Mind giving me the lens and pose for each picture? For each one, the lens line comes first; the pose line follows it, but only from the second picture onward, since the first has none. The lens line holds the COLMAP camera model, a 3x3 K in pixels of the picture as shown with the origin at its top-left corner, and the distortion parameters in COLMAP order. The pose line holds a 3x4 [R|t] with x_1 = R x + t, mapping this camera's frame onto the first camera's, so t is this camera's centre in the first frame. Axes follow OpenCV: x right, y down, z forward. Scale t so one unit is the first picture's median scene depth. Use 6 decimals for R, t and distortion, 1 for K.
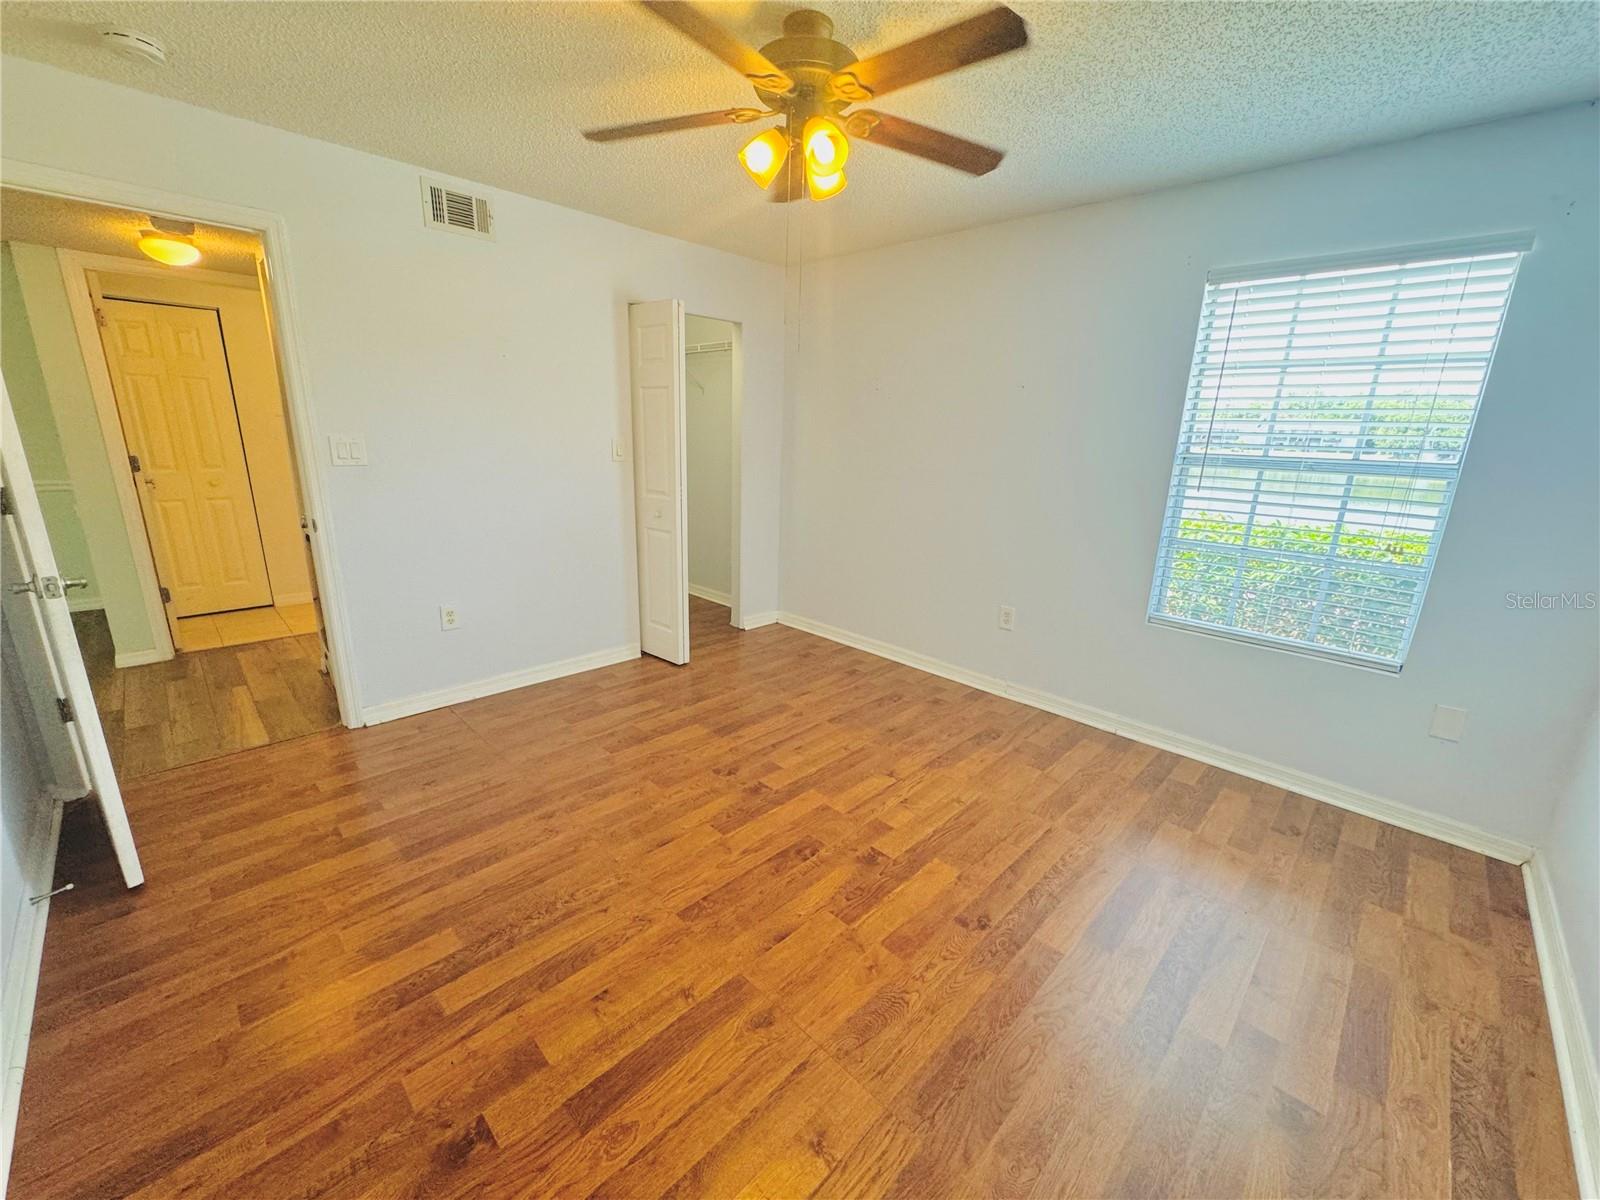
lens RADIAL K [[634.7, 0, 797.6], [0, 634.7, 600.2], [0, 0, 1]] dist [0.000371, 0.000349]
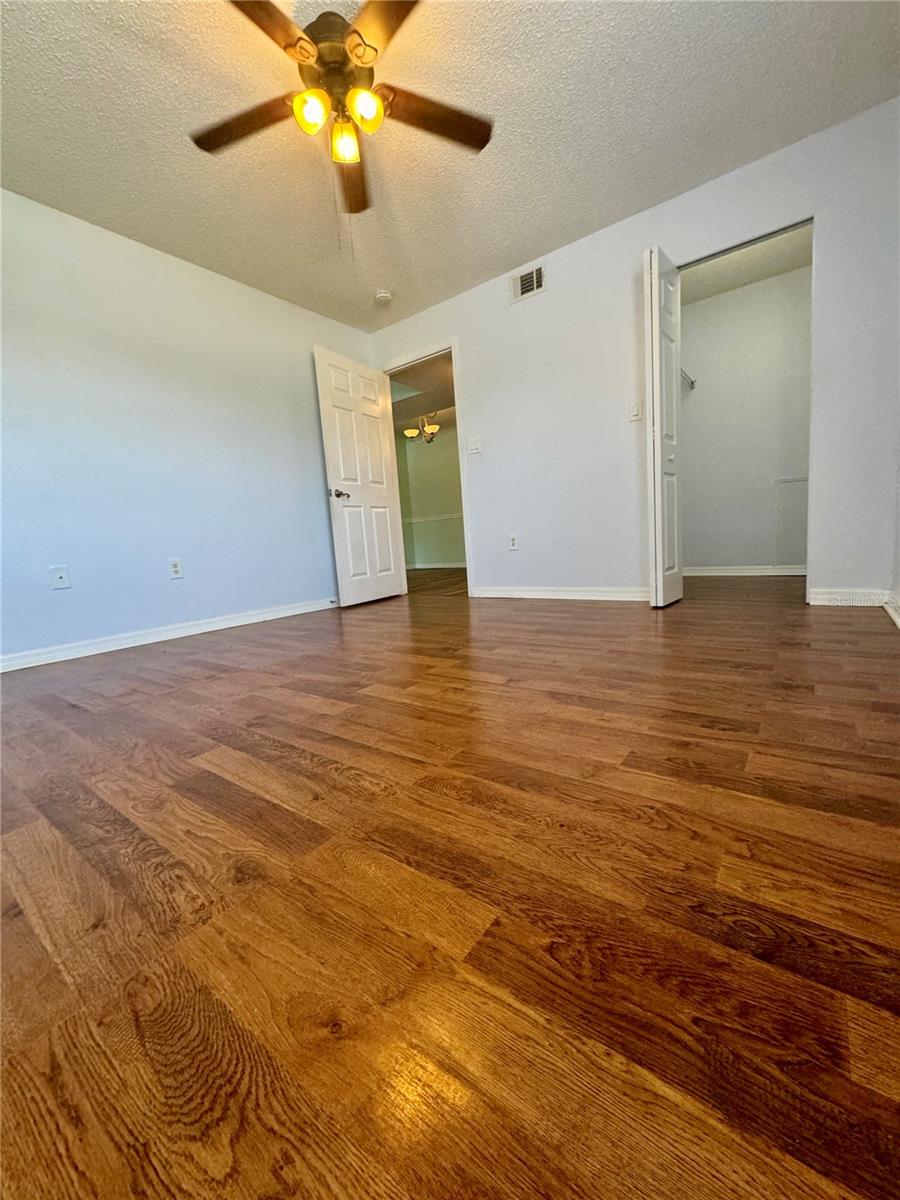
lens RADIAL K [[476.0, 0, 449.3], [0, 476.0, 596.4], [0, 0, 1]] dist [0.000371, 0.000349]
pose [[0.135778, 0.083451, -0.987218, 0.723750], [-0.183969, 0.981240, 0.057643, 0.140285], [0.973509, 0.173791, 0.148583, 0.781802]]
